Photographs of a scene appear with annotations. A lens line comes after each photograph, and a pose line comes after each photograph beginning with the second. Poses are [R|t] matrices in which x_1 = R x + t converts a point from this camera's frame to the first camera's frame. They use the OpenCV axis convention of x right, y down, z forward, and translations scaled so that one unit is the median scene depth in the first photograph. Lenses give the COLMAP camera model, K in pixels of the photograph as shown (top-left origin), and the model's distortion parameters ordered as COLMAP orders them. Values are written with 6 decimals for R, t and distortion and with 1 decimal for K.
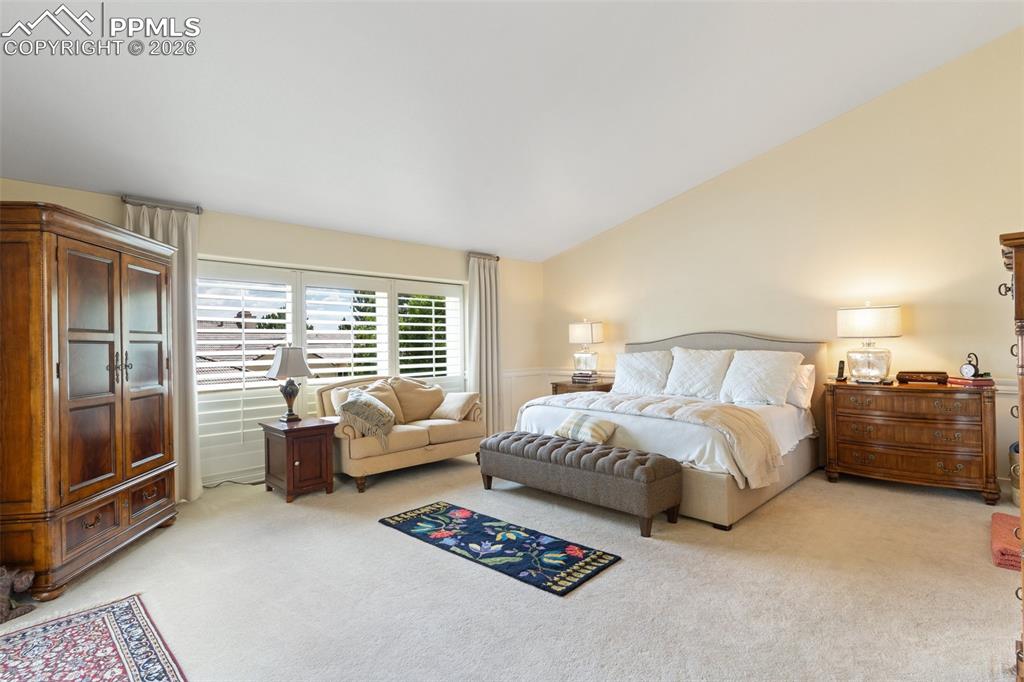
lens RADIAL K [[495.3, 0, 514.3], [0, 495.3, 342.0], [0, 0, 1]] dist [-0.001200, -0.000546]
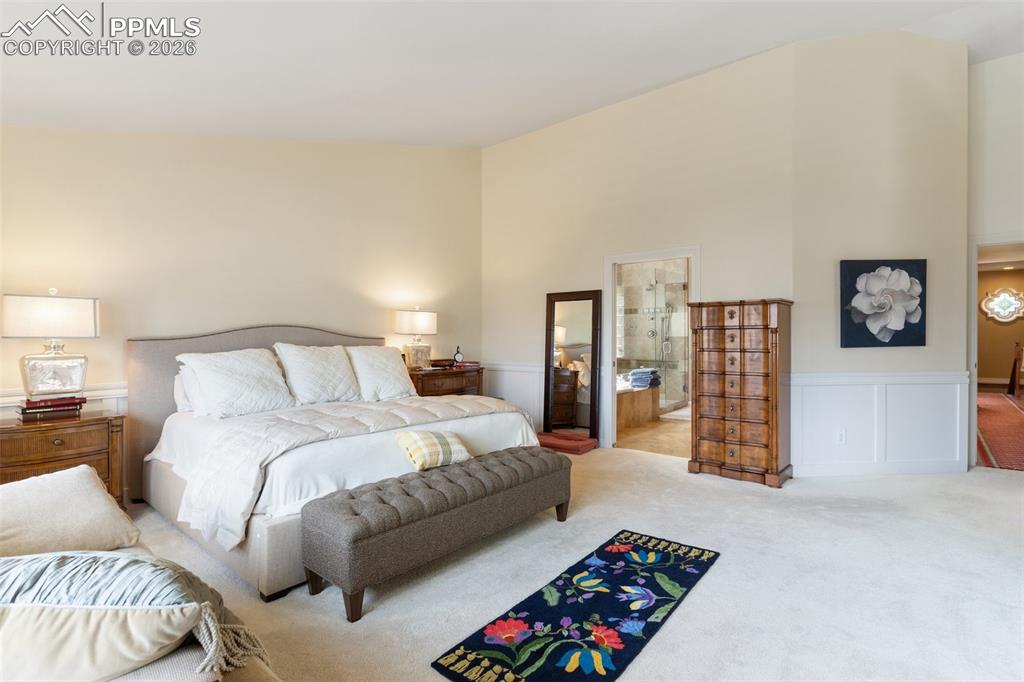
lens RADIAL K [[495.3, 0, 513.0], [0, 495.3, 337.9], [0, 0, 1]] dist [-0.001200, -0.000546]
pose [[-0.067664, 0.015631, 0.997586, -0.765557], [0.003280, 0.999875, -0.015444, 0.025778], [-0.997703, 0.002227, -0.067707, 1.169458]]
